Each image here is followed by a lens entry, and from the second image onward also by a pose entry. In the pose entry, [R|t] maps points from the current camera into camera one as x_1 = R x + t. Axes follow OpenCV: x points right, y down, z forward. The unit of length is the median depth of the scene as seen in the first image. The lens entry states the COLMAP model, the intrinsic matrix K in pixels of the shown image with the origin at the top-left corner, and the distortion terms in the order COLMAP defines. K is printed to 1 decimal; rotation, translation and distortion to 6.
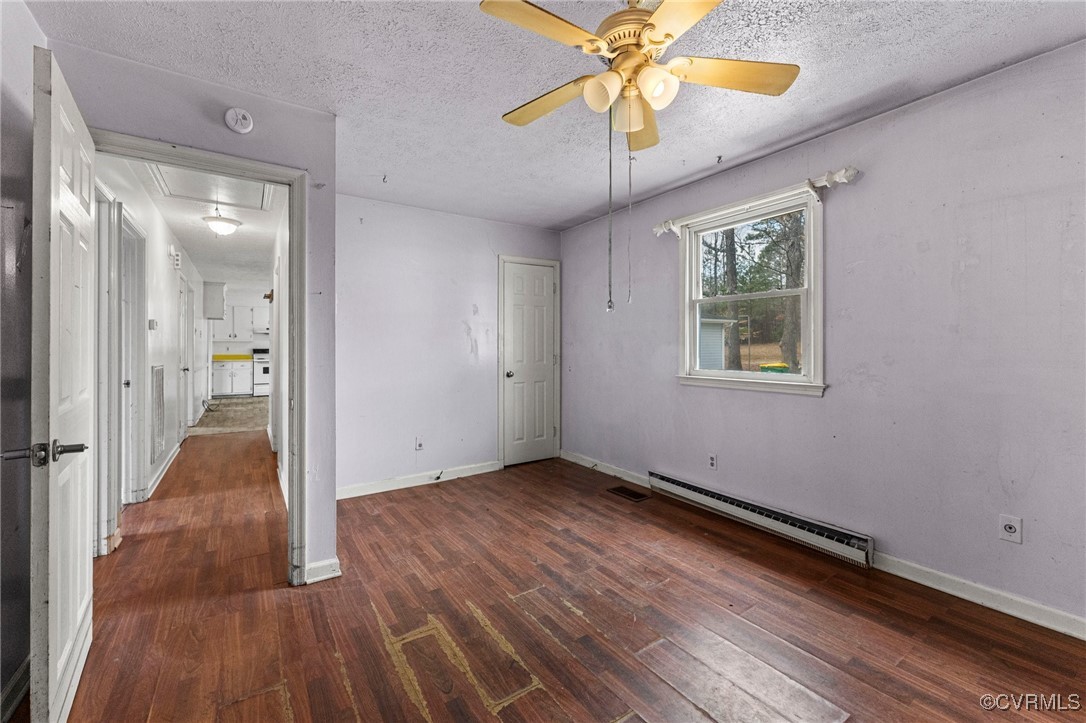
lens RADIAL K [[437.8, 0, 537.7], [0, 437.8, 346.5], [0, 0, 1]] dist [0.000360, -0.000081]
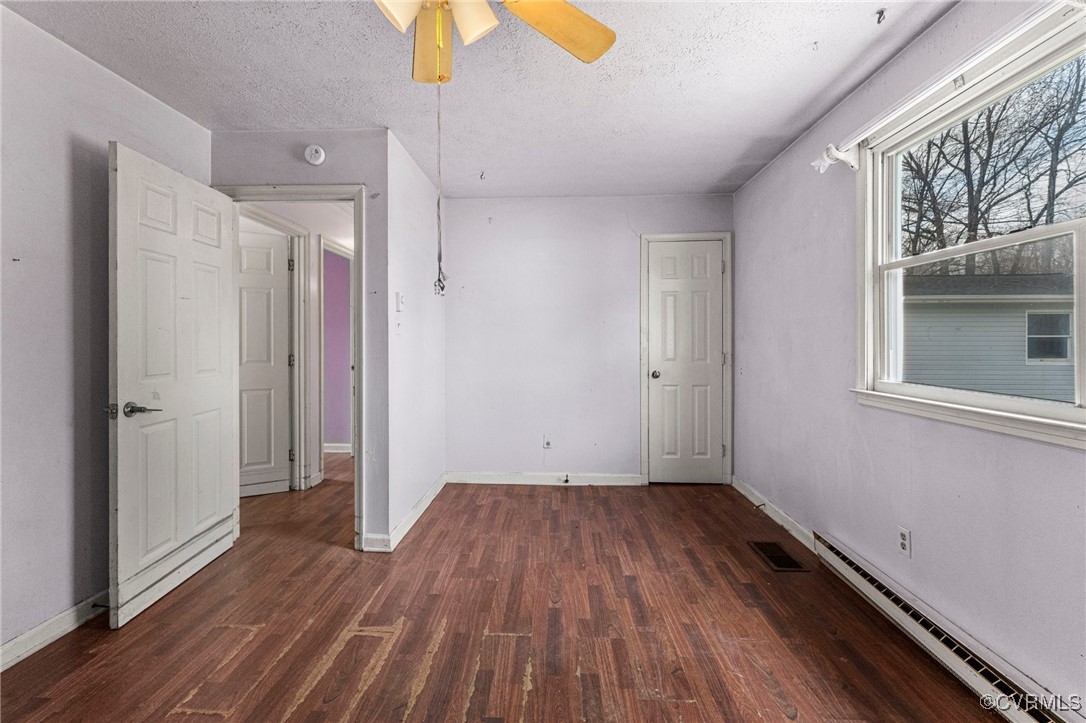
lens RADIAL K [[447.5, 0, 537.3], [0, 447.5, 341.7], [0, 0, 1]] dist [0.000407, 0.000040]
pose [[0.805671, 0.005203, -0.592341, 0.436871], [-0.004966, 0.999986, 0.002029, -0.000863], [0.592343, 0.001307, 0.805685, 0.285107]]
